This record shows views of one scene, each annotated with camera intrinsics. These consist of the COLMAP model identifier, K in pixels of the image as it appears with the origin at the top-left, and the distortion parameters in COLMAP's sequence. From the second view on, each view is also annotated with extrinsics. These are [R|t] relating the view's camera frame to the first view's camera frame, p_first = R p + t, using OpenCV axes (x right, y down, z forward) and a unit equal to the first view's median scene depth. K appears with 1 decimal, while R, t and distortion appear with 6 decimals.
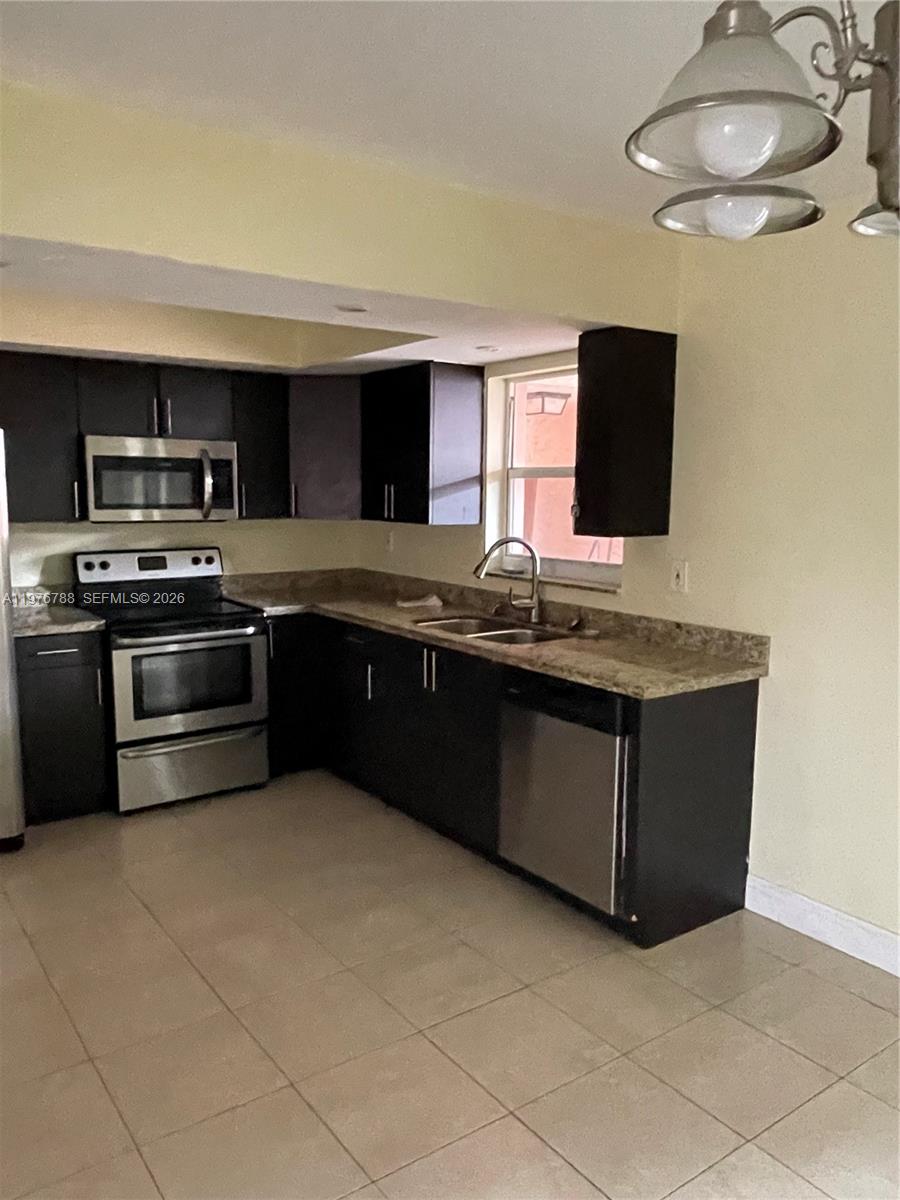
lens RADIAL K [[898.4, 0, 434.5], [0, 898.4, 603.4], [0, 0, 1]] dist [0.028333, -0.047345]
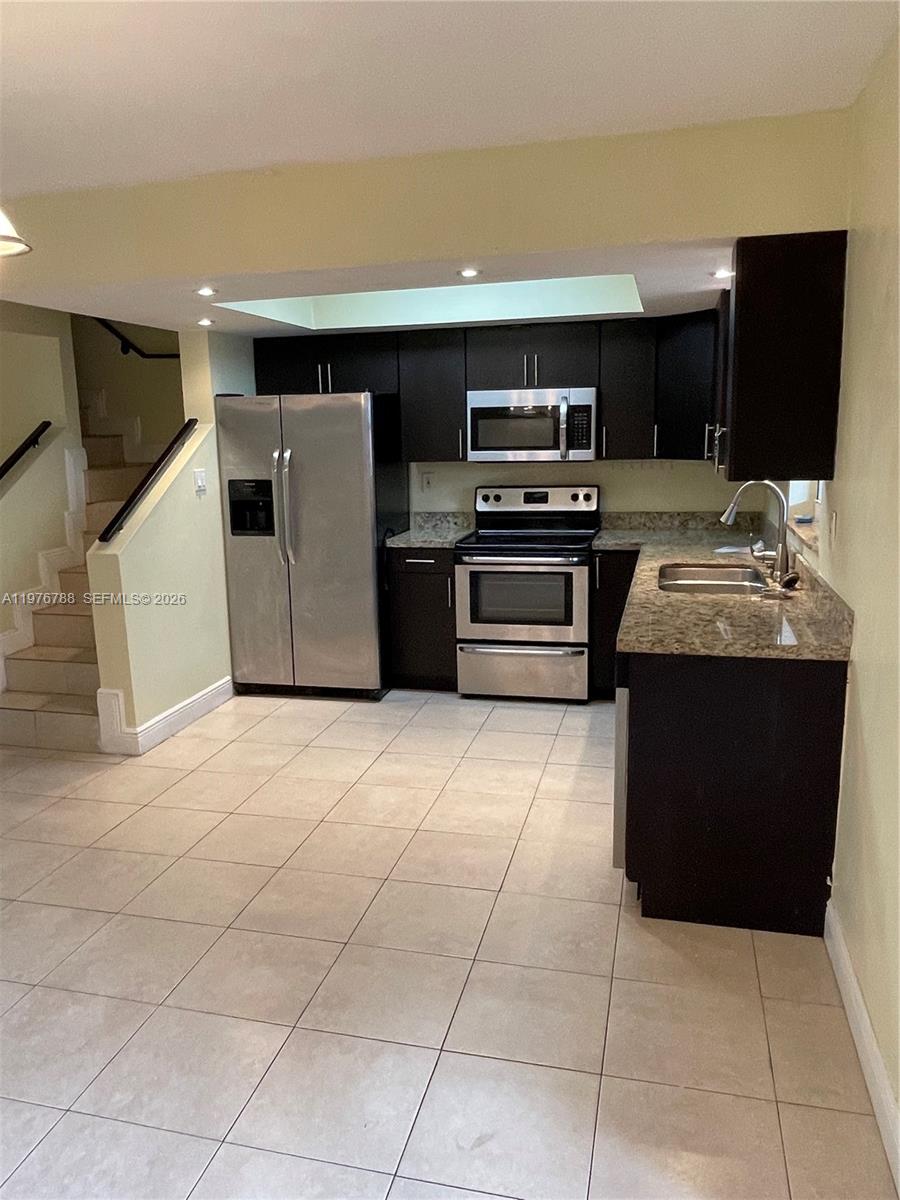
lens RADIAL K [[898.4, 0, 434.5], [0, 898.4, 603.4], [0, 0, 1]] dist [0.028333, -0.047345]
pose [[0.642272, 0.124261, -0.756337, 0.531652], [-0.075740, 0.992231, 0.098699, -0.014452], [0.762725, -0.006107, 0.646694, 0.152293]]
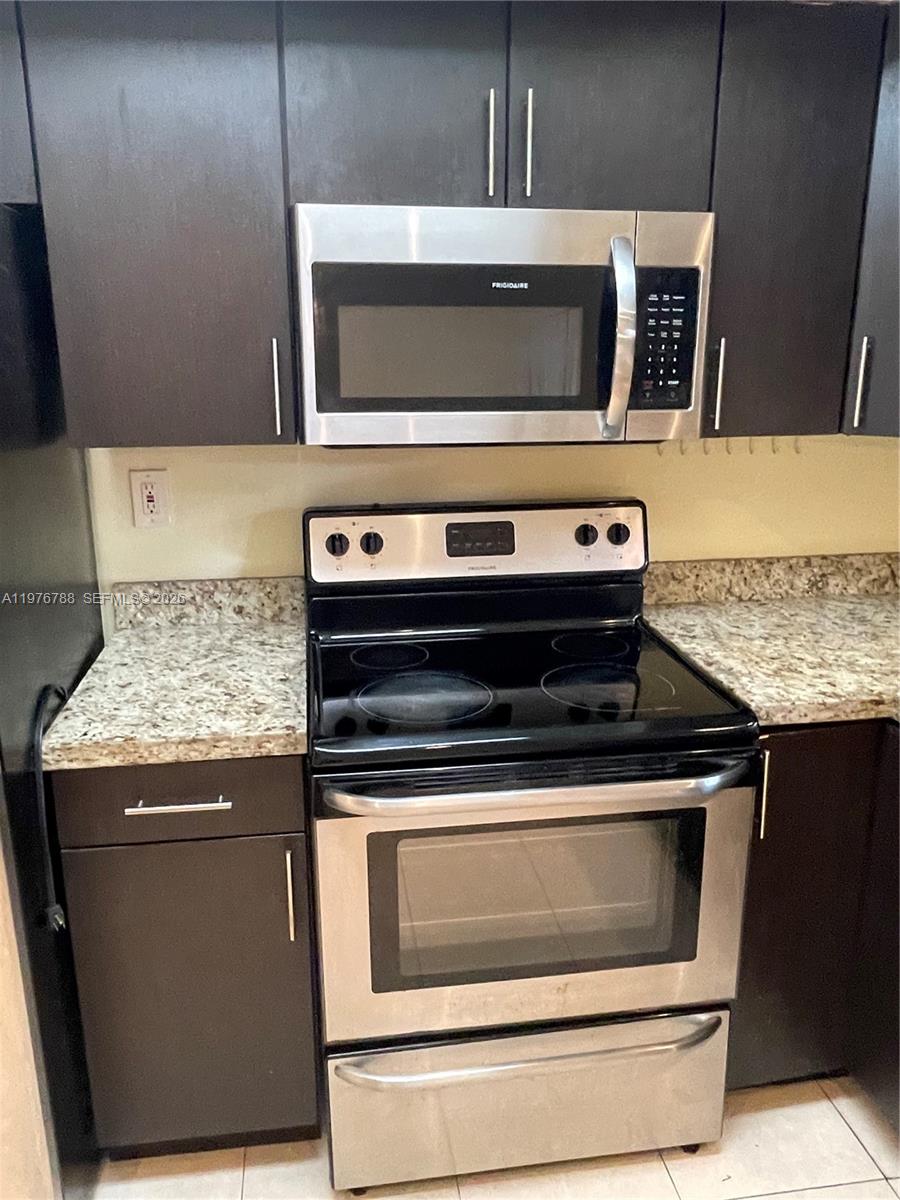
lens RADIAL K [[899.9, 0, 430.6], [0, 899.9, 593.7], [0, 0, 1]] dist [0.008668, -0.001222]
pose [[0.885674, 0.107792, -0.451622, -0.151162], [-0.049356, 0.989024, 0.139267, -0.081092], [0.461677, -0.101055, 0.881273, 0.655174]]
